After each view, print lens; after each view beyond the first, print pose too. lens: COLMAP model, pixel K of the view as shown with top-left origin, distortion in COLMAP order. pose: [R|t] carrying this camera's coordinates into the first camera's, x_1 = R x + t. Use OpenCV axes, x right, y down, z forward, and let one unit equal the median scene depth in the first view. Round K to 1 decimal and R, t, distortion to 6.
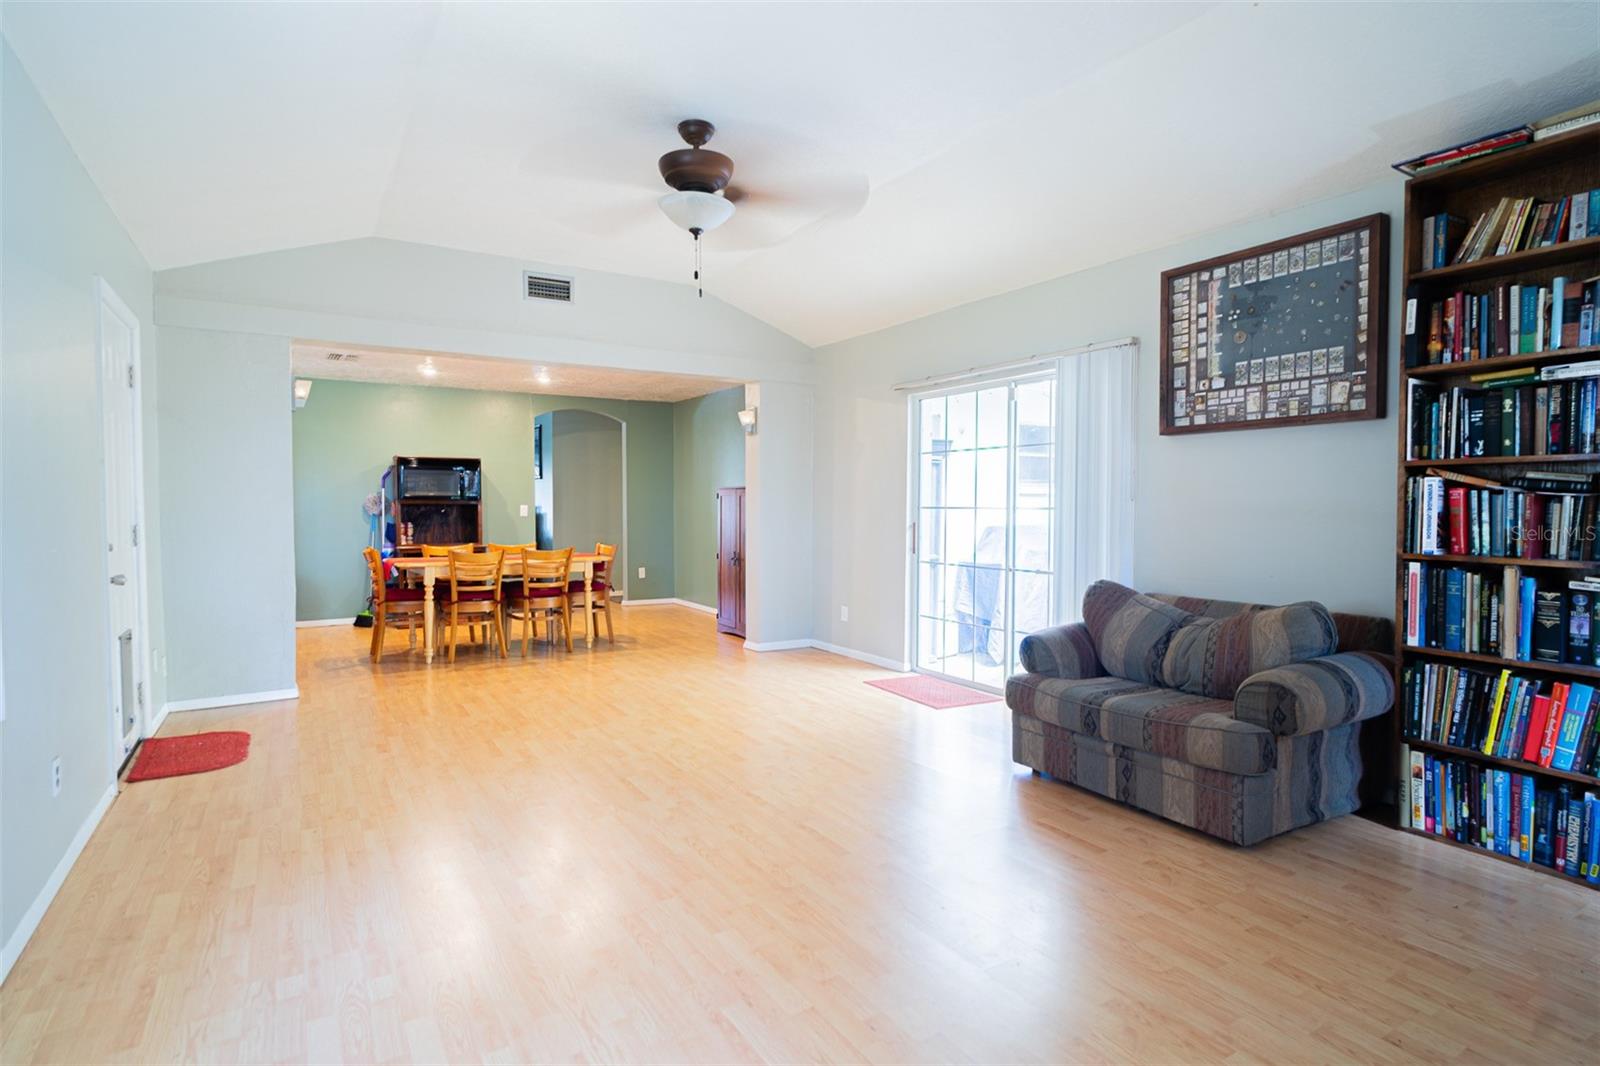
lens RADIAL K [[820.0, 0, 785.7], [0, 820.0, 529.2], [0, 0, 1]] dist [-0.001451, 0.002201]
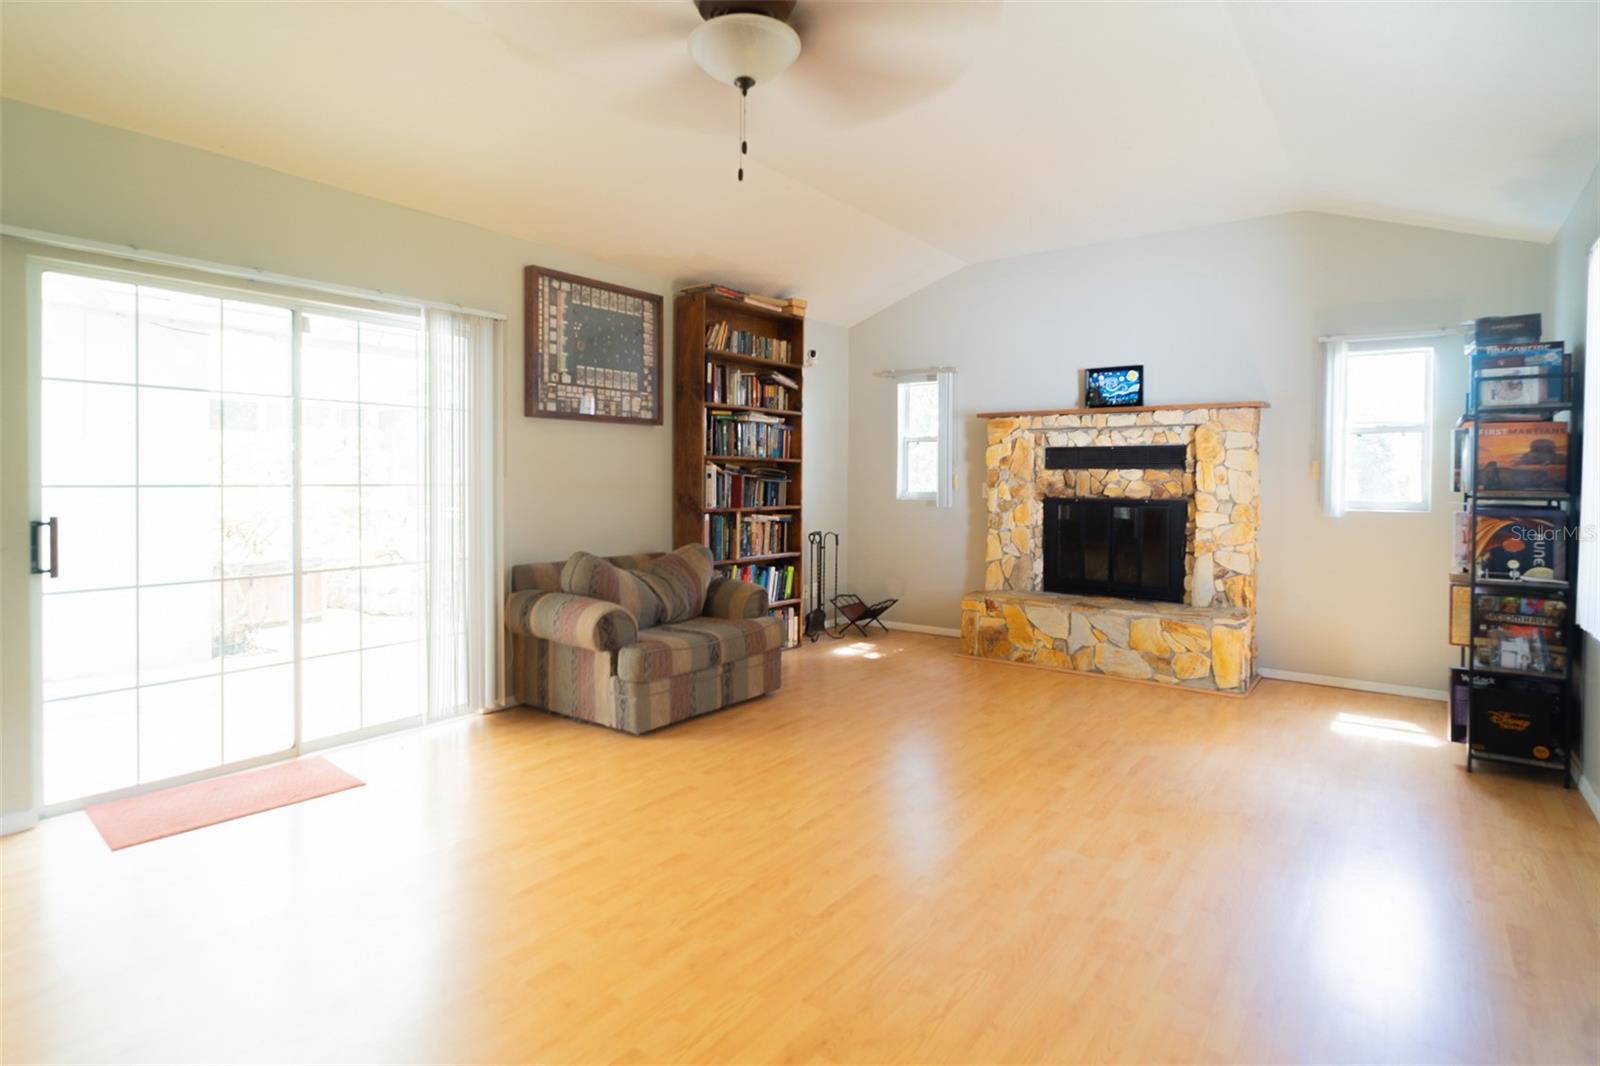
lens RADIAL K [[836.1, 0, 799.0], [0, 836.1, 489.5], [0, 0, 1]] dist [-0.001153, 0.000215]
pose [[-0.385913, -0.014375, 0.922423, -0.762097], [0.022794, 0.999425, 0.025111, -0.041830], [-0.922254, 0.030716, -0.385363, 1.218377]]
